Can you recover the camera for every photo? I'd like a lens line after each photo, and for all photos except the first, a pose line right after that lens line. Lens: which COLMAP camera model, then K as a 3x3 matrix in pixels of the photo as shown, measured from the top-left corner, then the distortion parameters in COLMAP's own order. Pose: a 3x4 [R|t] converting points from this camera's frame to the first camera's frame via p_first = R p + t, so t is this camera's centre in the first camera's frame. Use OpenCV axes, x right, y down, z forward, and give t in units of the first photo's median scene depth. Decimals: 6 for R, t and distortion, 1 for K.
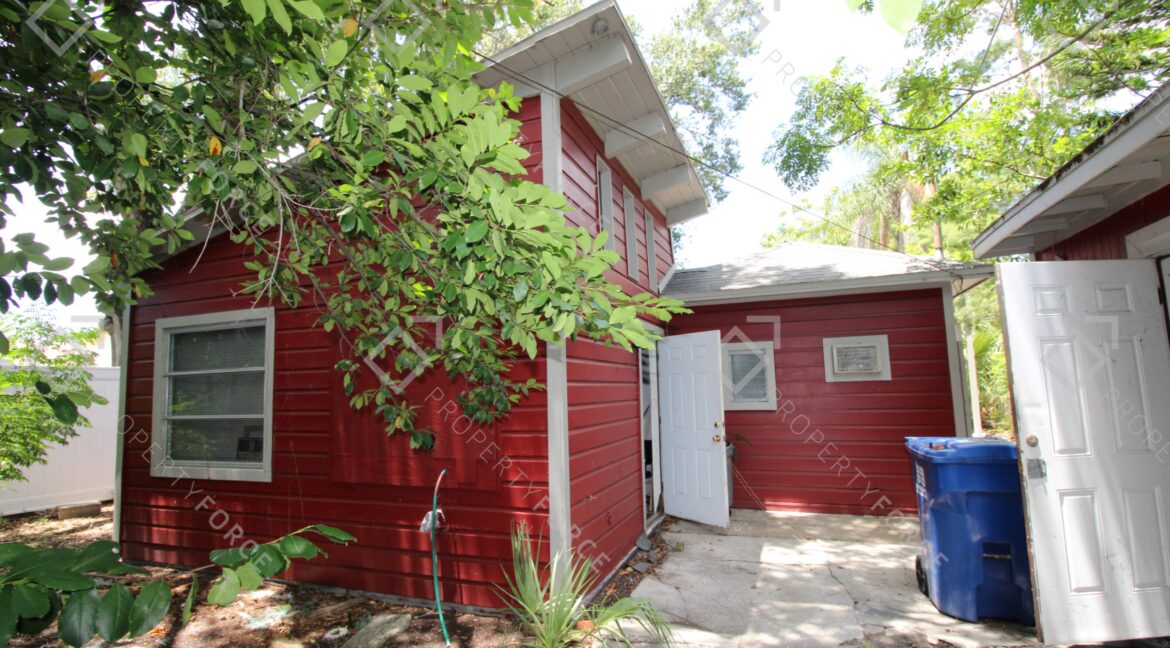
lens RADIAL K [[549.6, 0, 591.2], [0, 549.6, 327.4], [0, 0, 1]] dist [-0.002725, -0.010038]
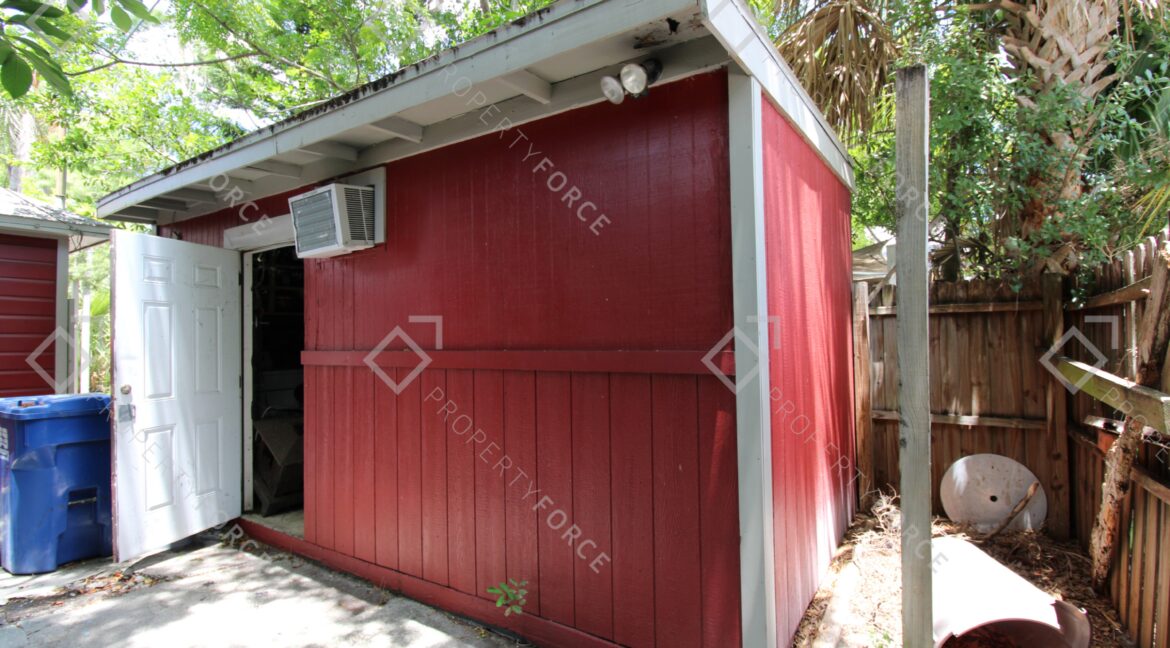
lens RADIAL K [[549.6, 0, 591.2], [0, 549.6, 327.4], [0, 0, 1]] dist [-0.002725, -0.010038]
pose [[0.218265, 0.048648, 0.974676, -0.081968], [-0.107906, 0.993836, -0.025441, 0.002009], [-0.969906, -0.099620, 0.222169, -0.152457]]
